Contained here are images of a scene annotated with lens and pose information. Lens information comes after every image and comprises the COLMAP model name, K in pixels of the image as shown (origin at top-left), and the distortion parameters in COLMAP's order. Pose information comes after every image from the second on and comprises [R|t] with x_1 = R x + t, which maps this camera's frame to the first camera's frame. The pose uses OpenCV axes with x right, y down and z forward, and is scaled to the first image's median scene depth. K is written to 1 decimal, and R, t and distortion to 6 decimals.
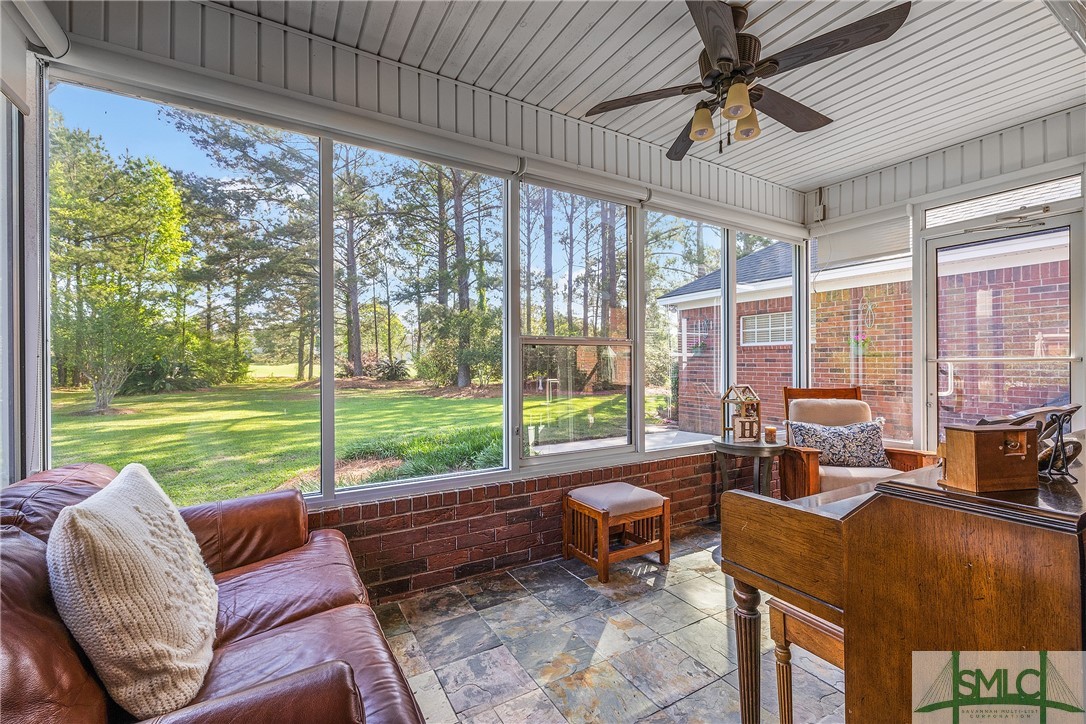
lens RADIAL K [[460.7, 0, 548.3], [0, 460.7, 364.5], [0, 0, 1]] dist [0.000447, -0.000437]
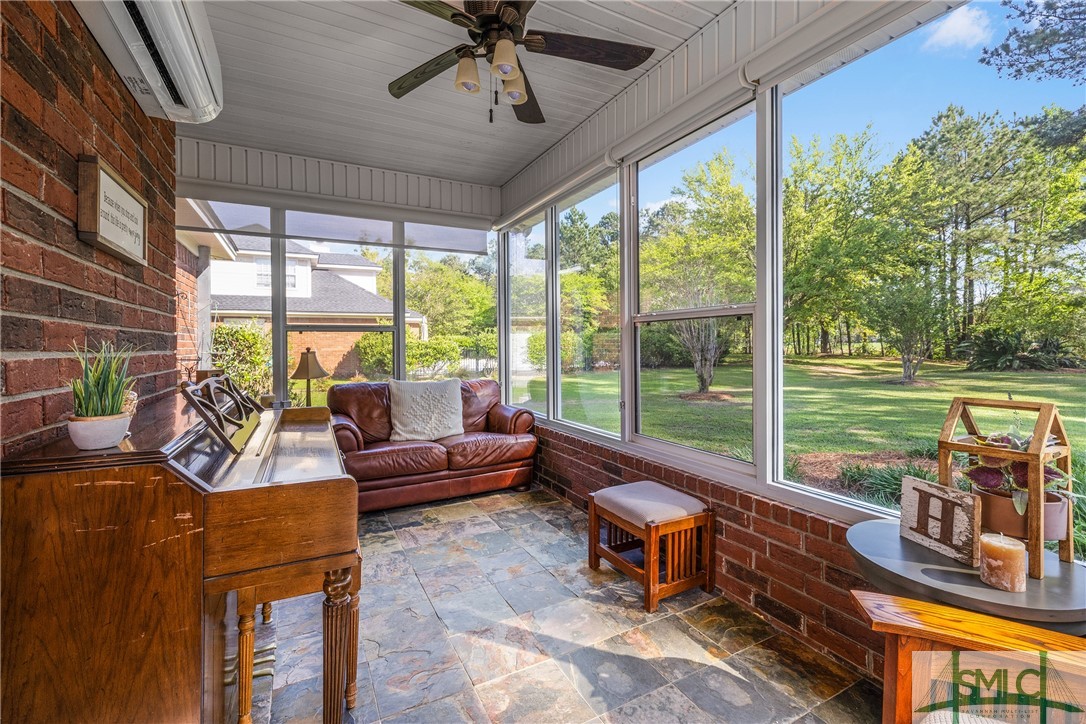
lens RADIAL K [[460.7, 0, 541.1], [0, 460.7, 346.4], [0, 0, 1]] dist [0.000447, -0.000437]
pose [[-0.056326, 0.008004, -0.998380, 0.814570], [0.006591, 0.999949, 0.007645, 0.000761], [0.998391, -0.006149, -0.056376, 0.711746]]
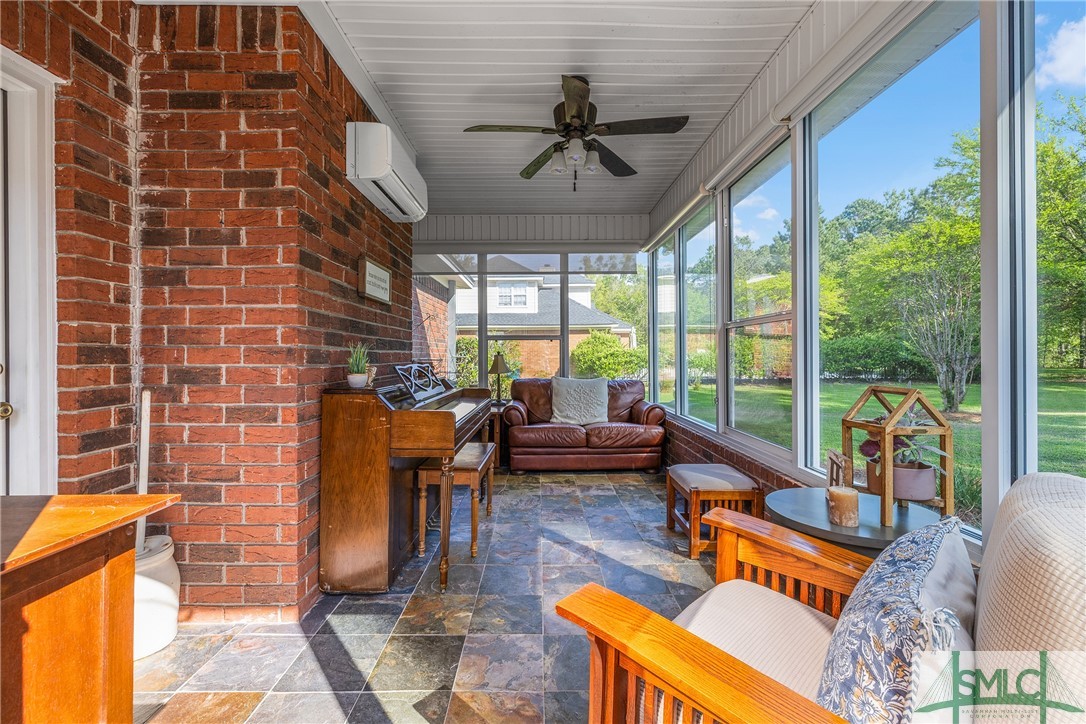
lens RADIAL K [[460.7, 0, 546.6], [0, 460.7, 354.4], [0, 0, 1]] dist [0.000447, -0.000437]
pose [[-0.507387, 0.002497, -0.861715, 0.981542], [0.002996, 0.999995, 0.001133, 0.015844], [0.861713, -0.002007, -0.507391, 0.996778]]
